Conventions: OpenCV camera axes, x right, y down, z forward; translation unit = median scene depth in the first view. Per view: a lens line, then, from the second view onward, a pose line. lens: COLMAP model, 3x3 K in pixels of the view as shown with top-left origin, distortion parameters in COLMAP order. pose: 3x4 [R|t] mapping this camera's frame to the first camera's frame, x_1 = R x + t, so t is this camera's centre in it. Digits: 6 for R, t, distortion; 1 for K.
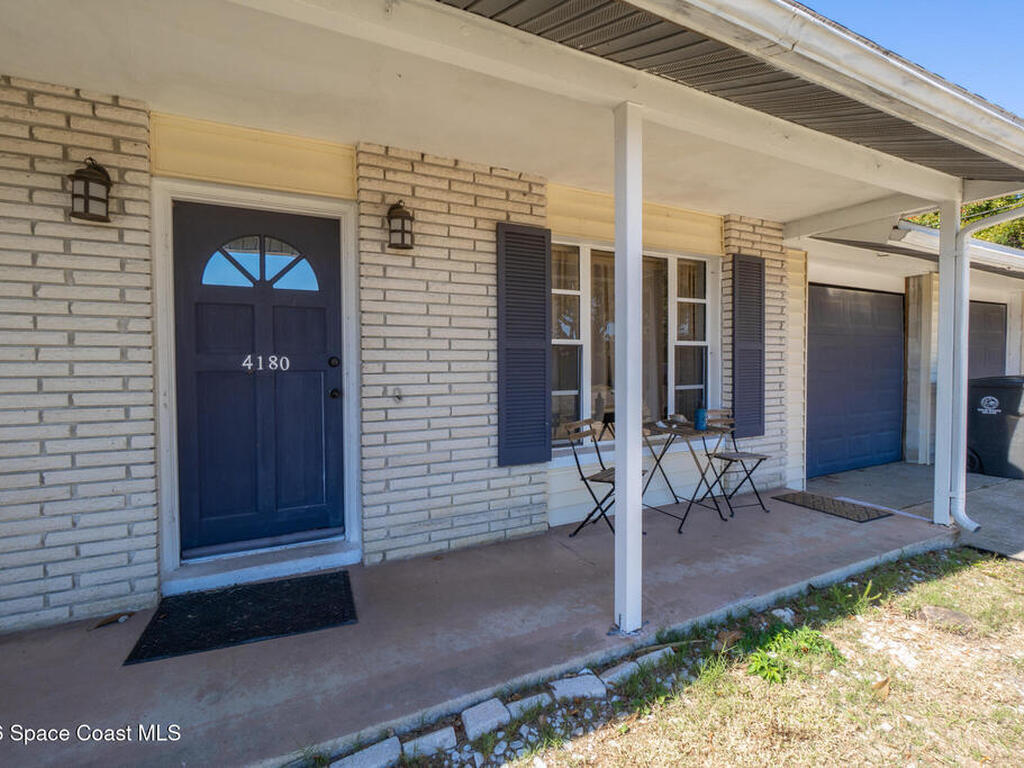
lens RADIAL K [[489.6, 0, 501.8], [0, 489.6, 377.4], [0, 0, 1]] dist [-0.009919, 0.000066]
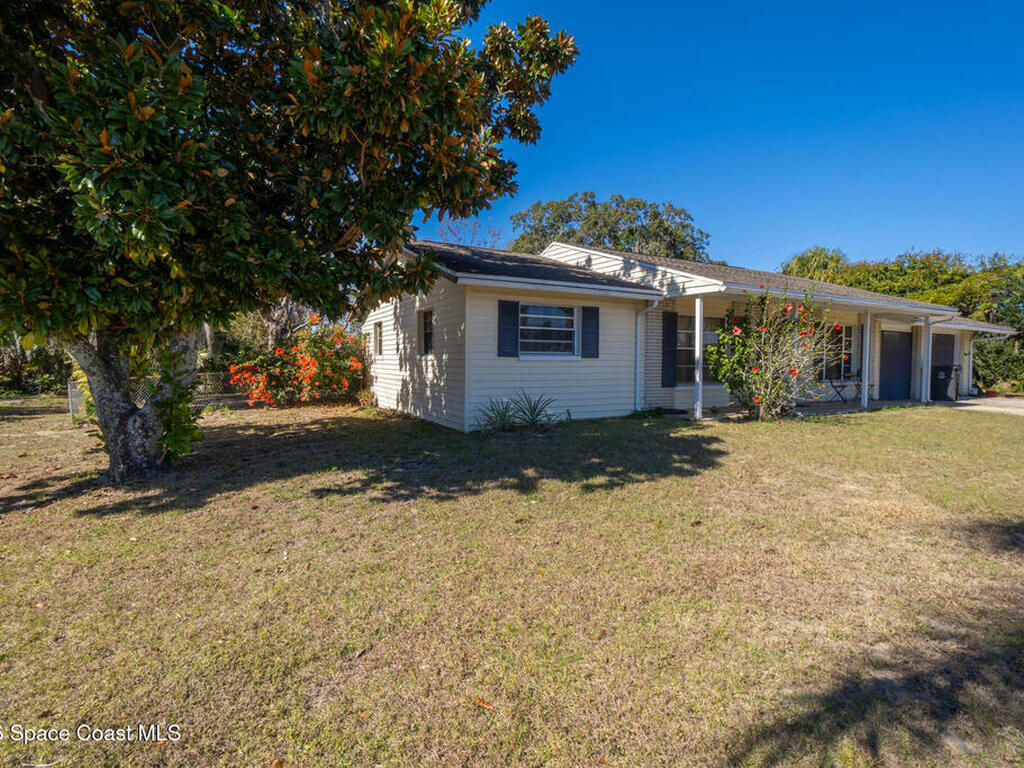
lens RADIAL K [[489.6, 0, 501.8], [0, 489.6, 377.4], [0, 0, 1]] dist [-0.009919, 0.000066]
pose [[0.999647, 0.014537, 0.022237, -2.997889], [-0.014797, 0.999823, 0.011578, 0.137741], [-0.022065, -0.011903, 0.999686, -3.291300]]
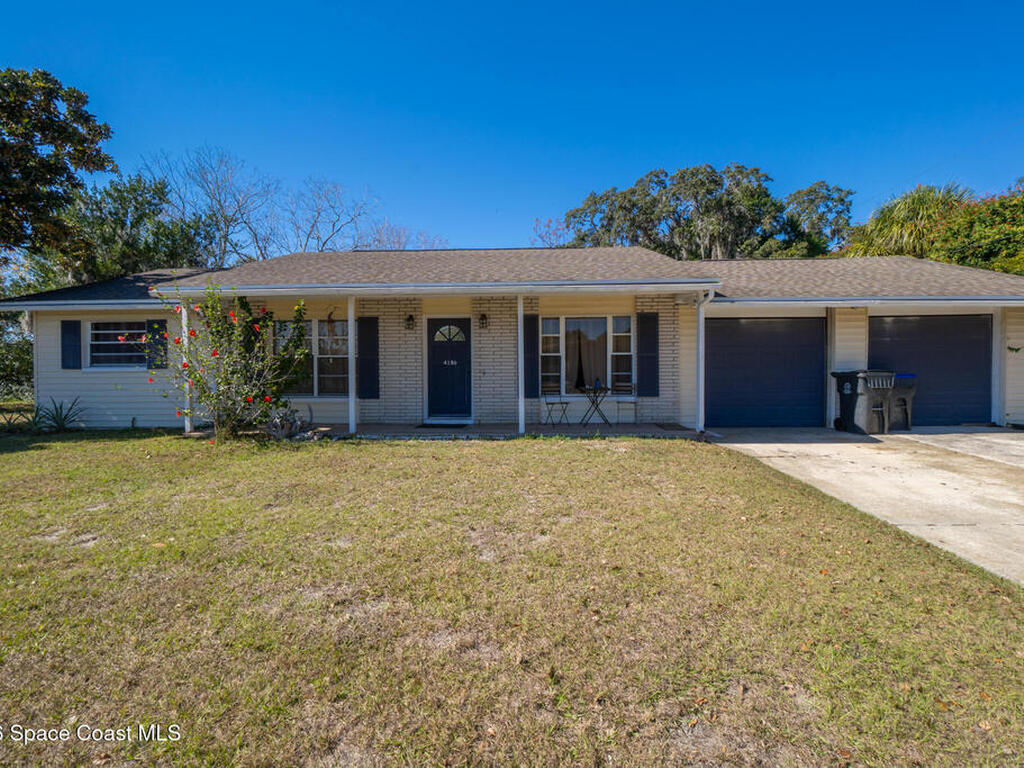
lens RADIAL K [[489.6, 0, 501.8], [0, 489.6, 377.4], [0, 0, 1]] dist [-0.009919, 0.000066]
pose [[0.873041, 0.011100, -0.487520, 1.481627], [-0.012277, 0.999924, 0.000782, 0.065117], [0.487492, 0.005303, 0.873111, -1.783372]]
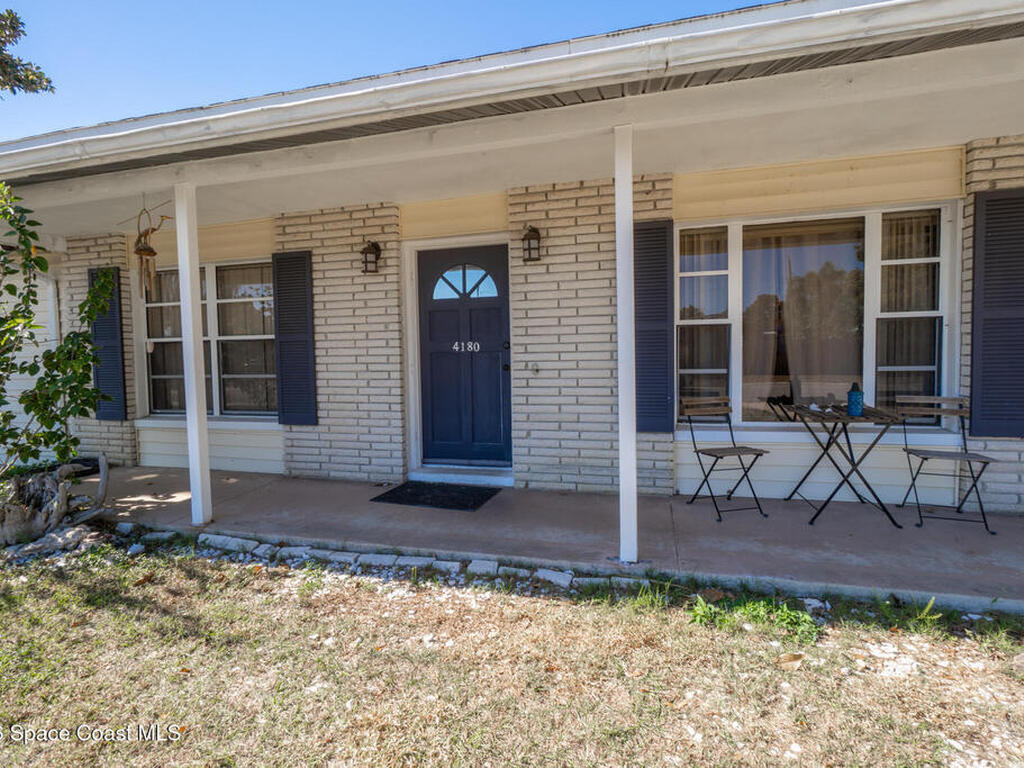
lens RADIAL K [[489.6, 0, 501.8], [0, 489.6, 377.4], [0, 0, 1]] dist [-0.009919, 0.000066]
pose [[0.749691, 0.024543, -0.661333, 0.621896], [-0.003225, 0.999436, 0.033434, 0.015104], [0.661781, -0.022932, 0.749347, -0.083220]]
